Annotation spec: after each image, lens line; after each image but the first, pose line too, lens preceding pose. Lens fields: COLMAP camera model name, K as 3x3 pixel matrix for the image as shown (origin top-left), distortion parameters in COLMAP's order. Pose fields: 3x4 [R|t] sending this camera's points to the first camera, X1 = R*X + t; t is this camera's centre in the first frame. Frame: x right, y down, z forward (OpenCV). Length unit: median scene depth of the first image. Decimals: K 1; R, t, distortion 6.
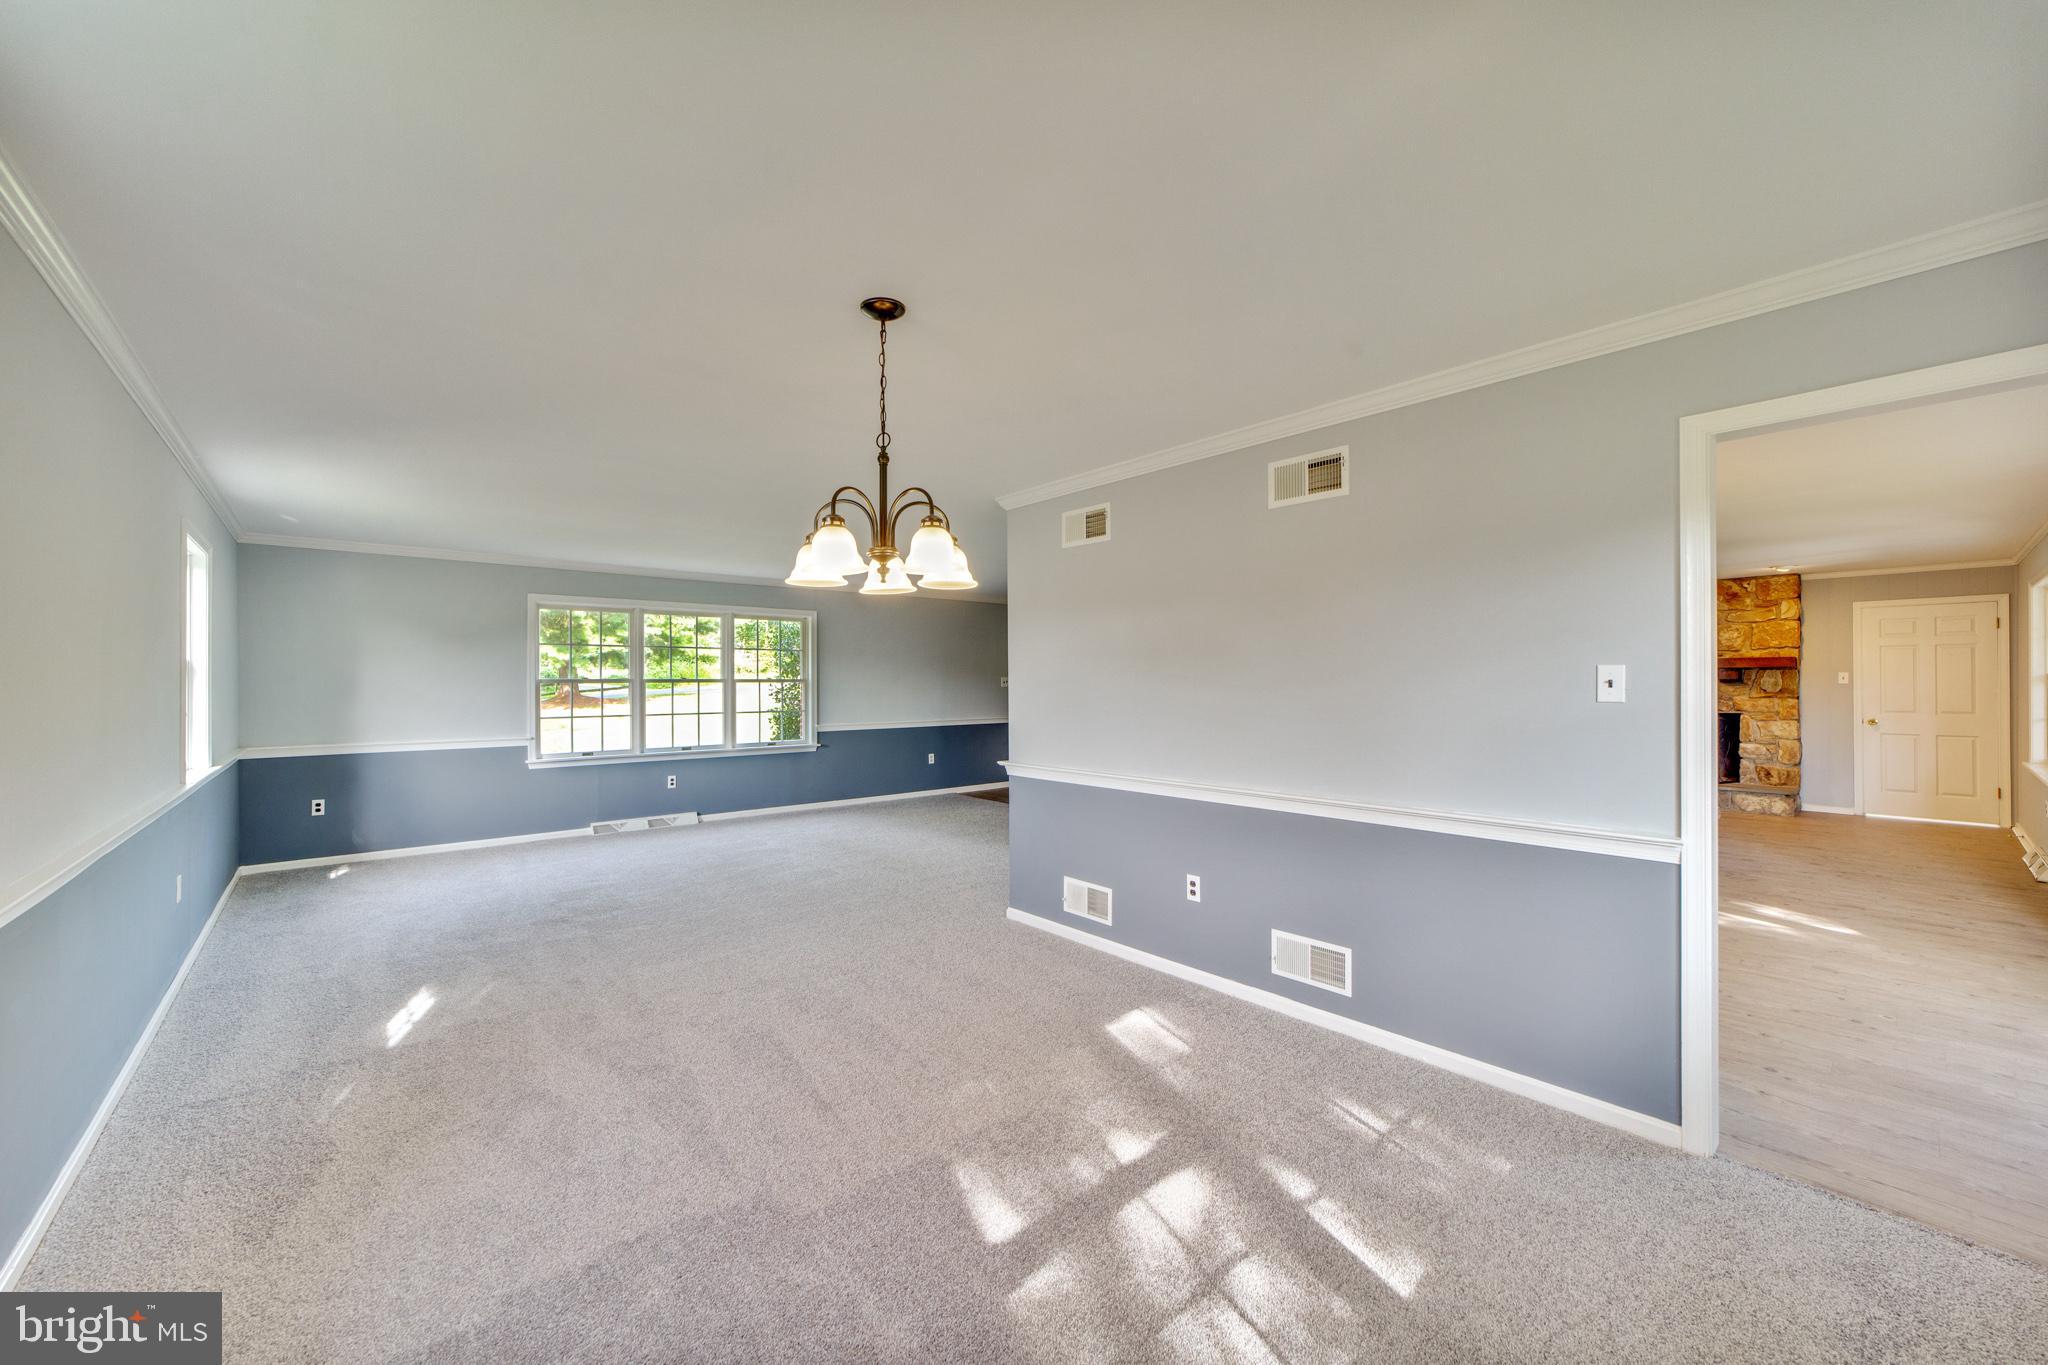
lens RADIAL K [[786.2, 0, 1014.2], [0, 786.2, 684.3], [0, 0, 1]] dist [-0.019952, 0.010429]
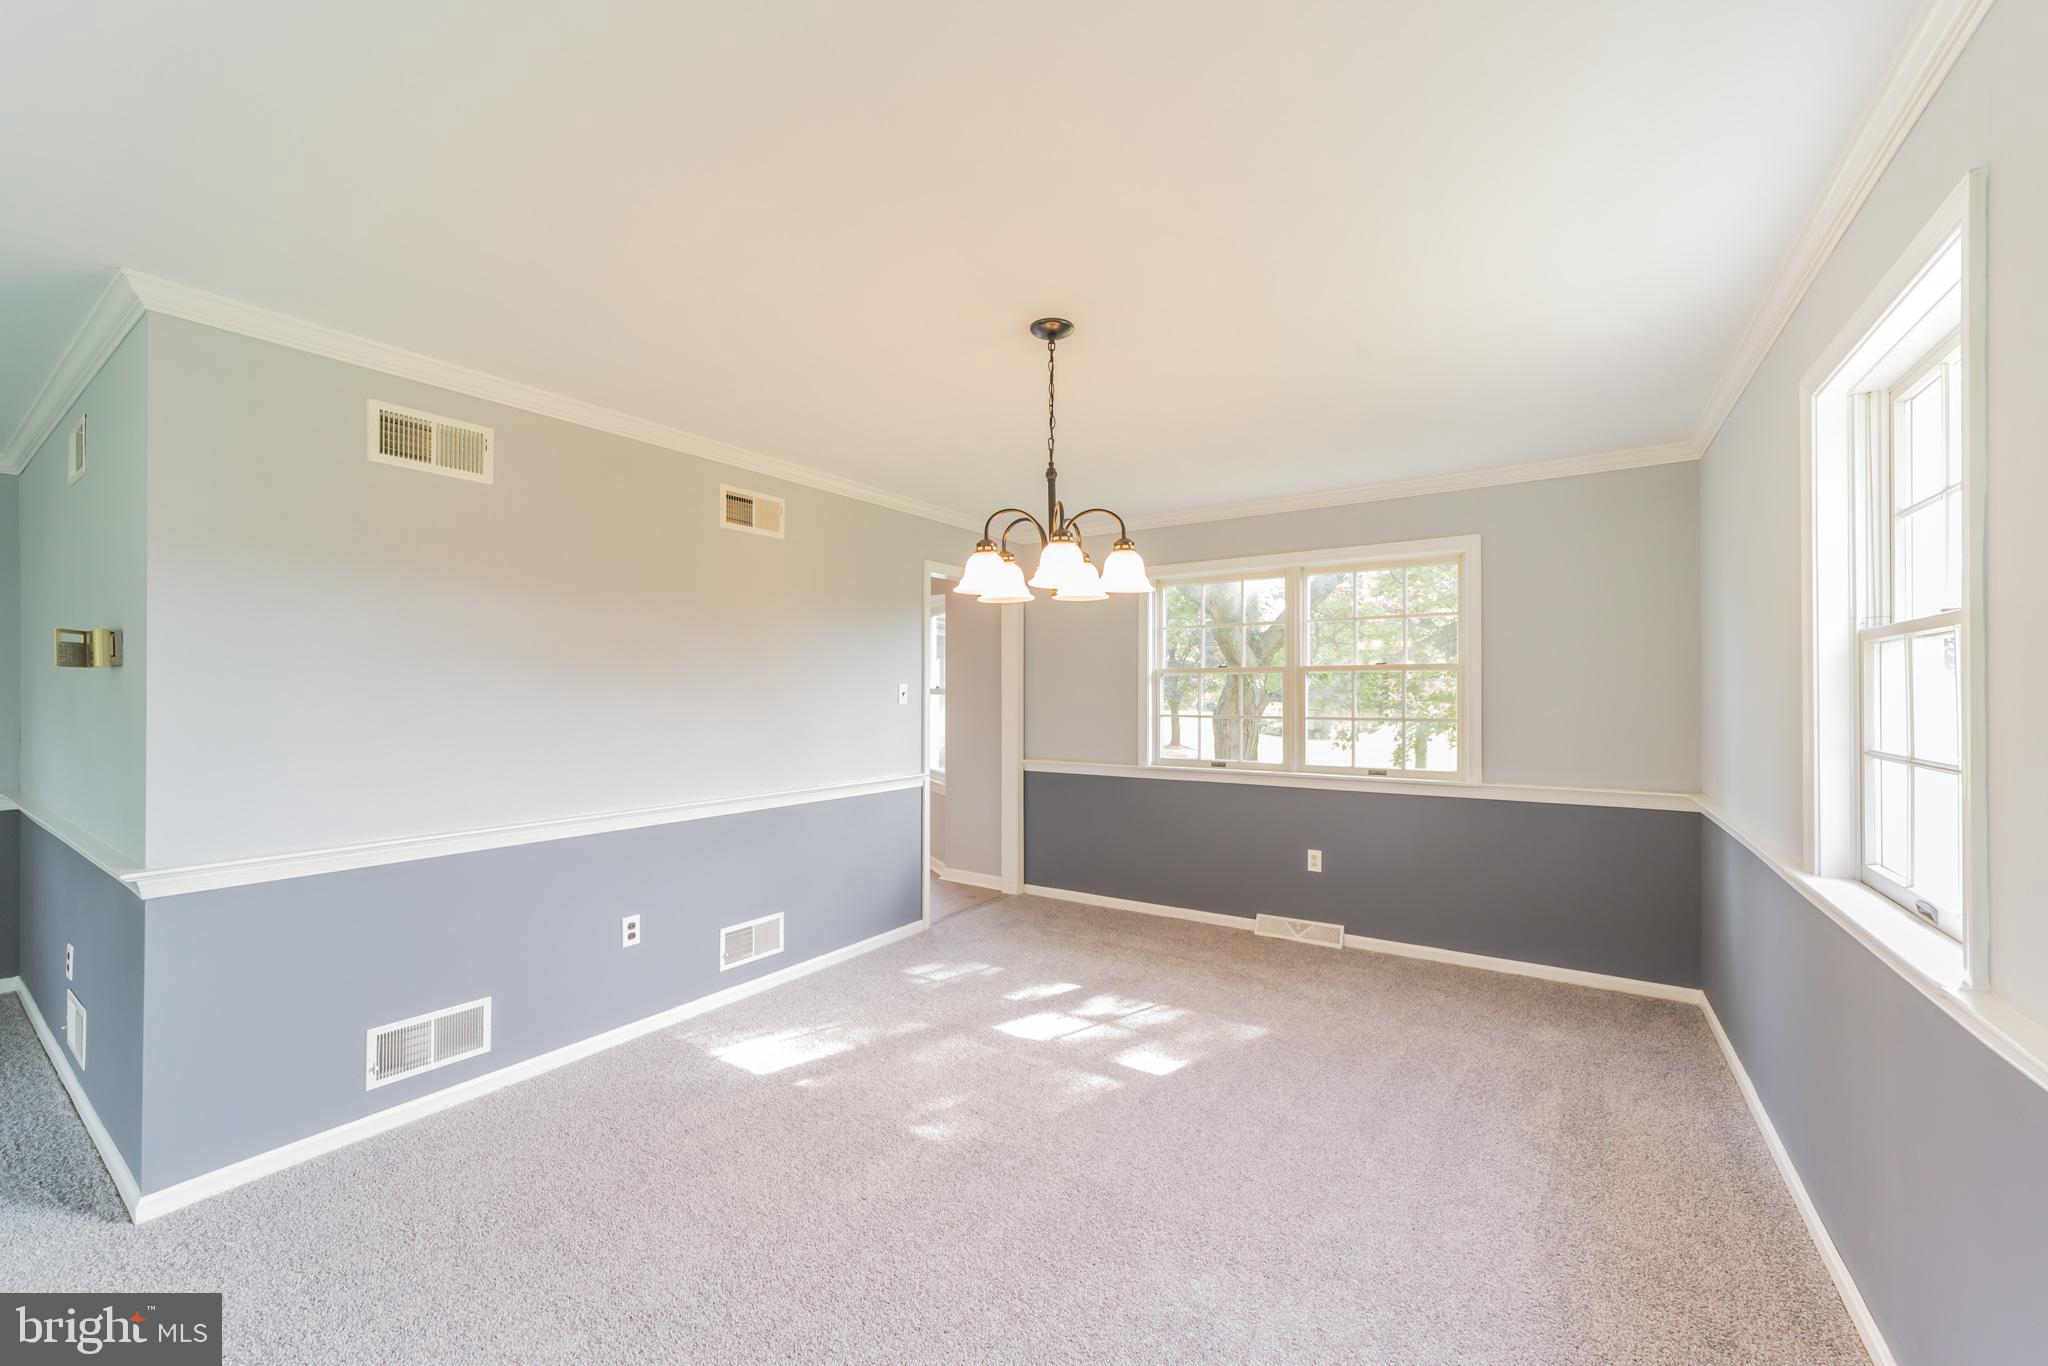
lens RADIAL K [[786.2, 0, 1014.2], [0, 786.2, 684.8], [0, 0, 1]] dist [-0.019952, 0.010429]
pose [[-0.252116, 0.016252, 0.967561, -0.668119], [0.005656, 0.999867, -0.015321, 0.004269], [-0.967681, 0.001610, -0.252174, 0.755572]]
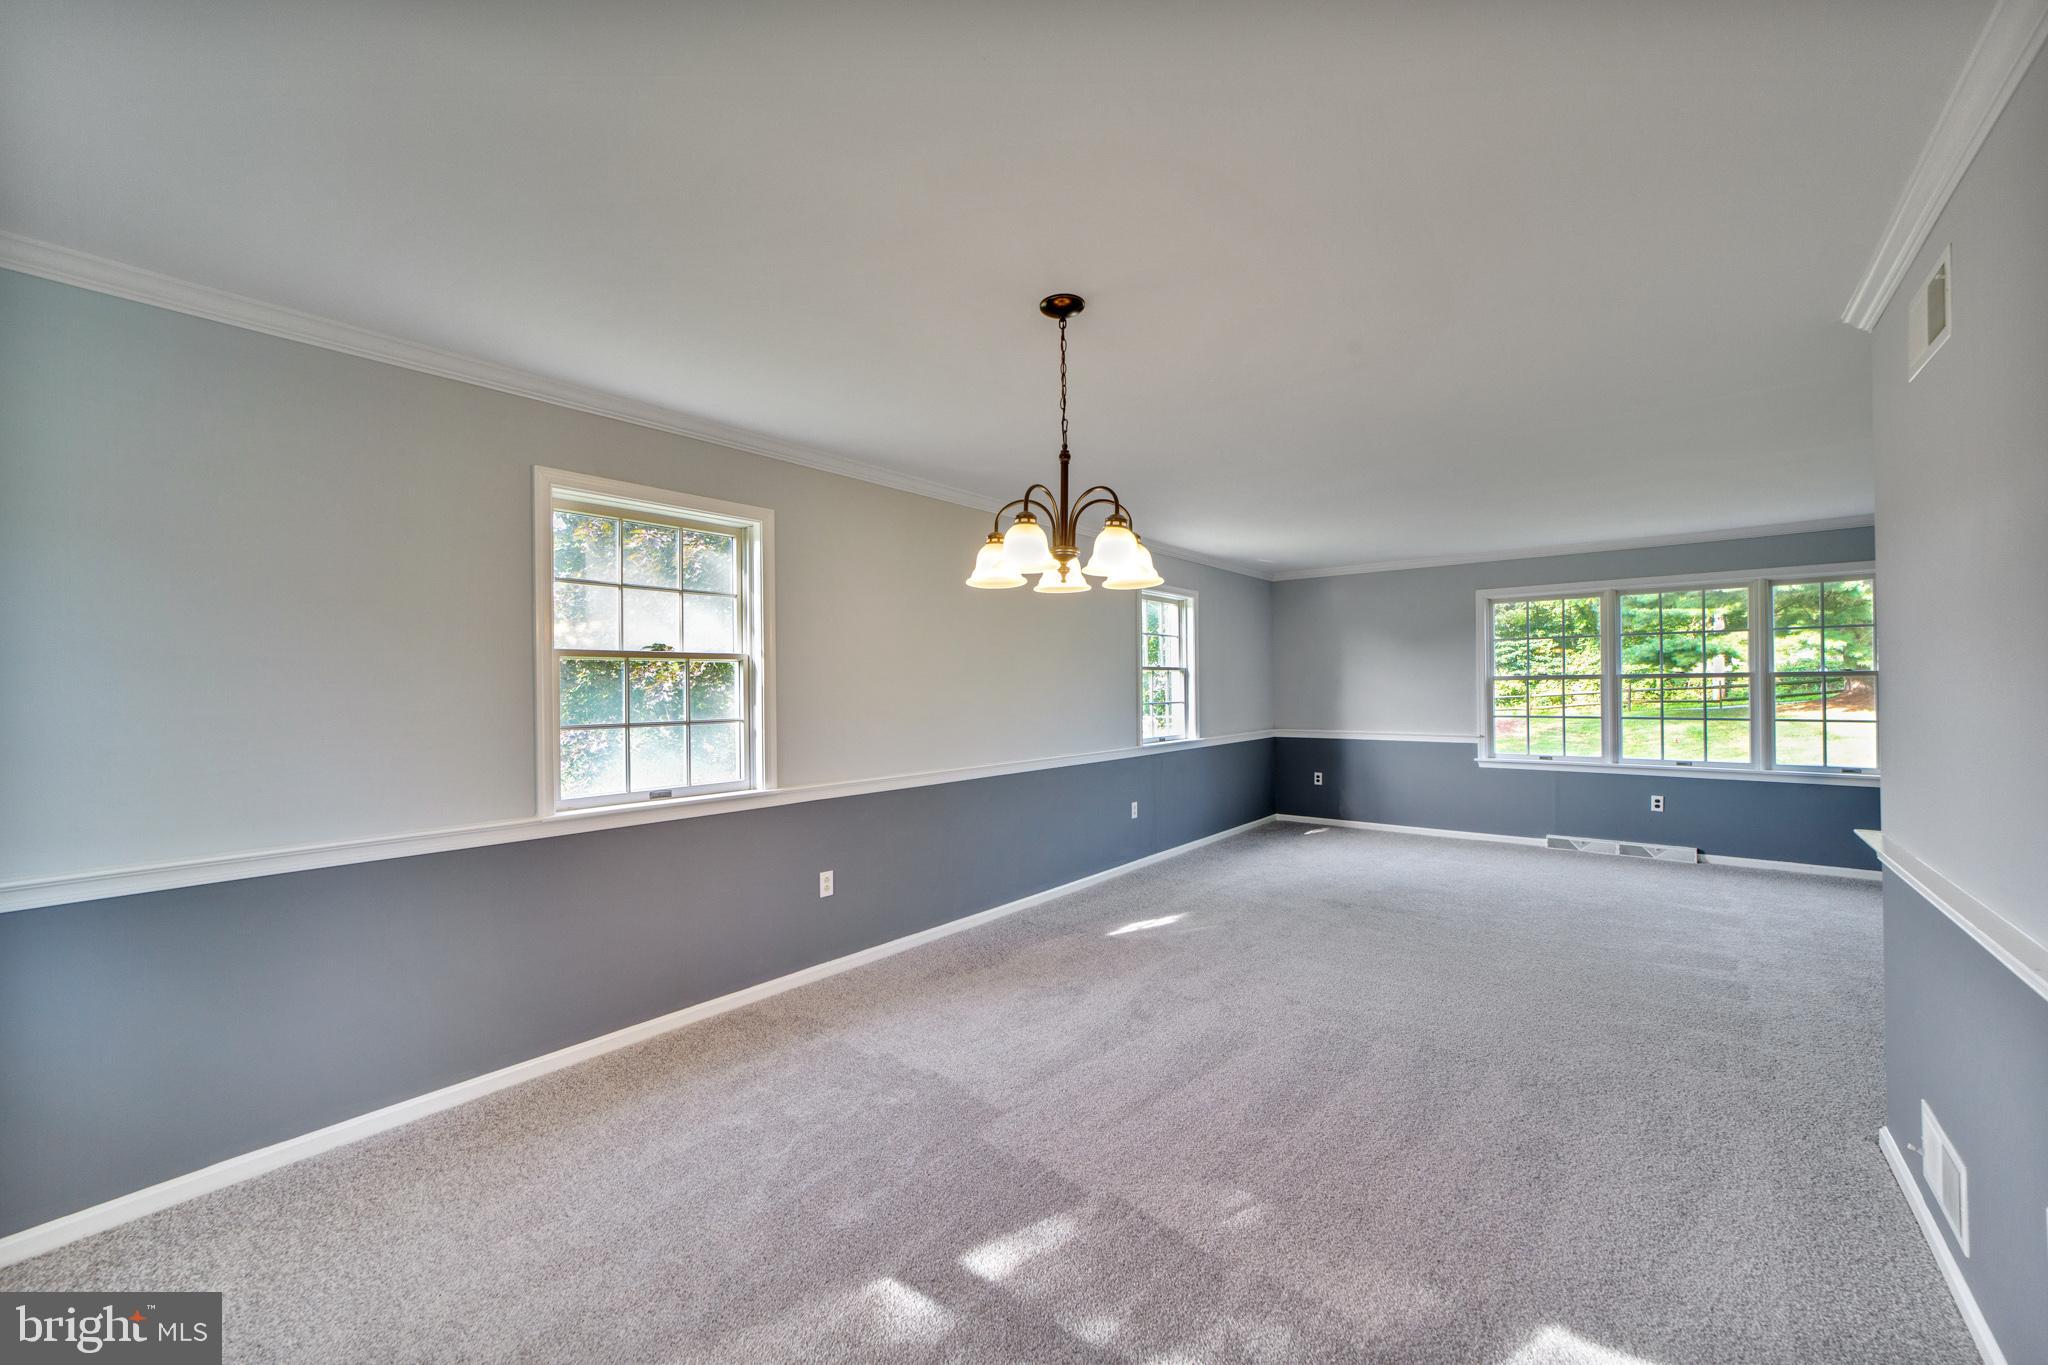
lens RADIAL K [[786.2, 0, 1014.2], [0, 786.2, 684.3], [0, 0, 1]] dist [-0.019952, 0.010429]
pose [[0.159068, -0.002257, -0.987265, 0.466884], [0.008561, 0.999963, -0.000906, -0.002276], [0.987231, -0.008308, 0.159081, 0.447114]]
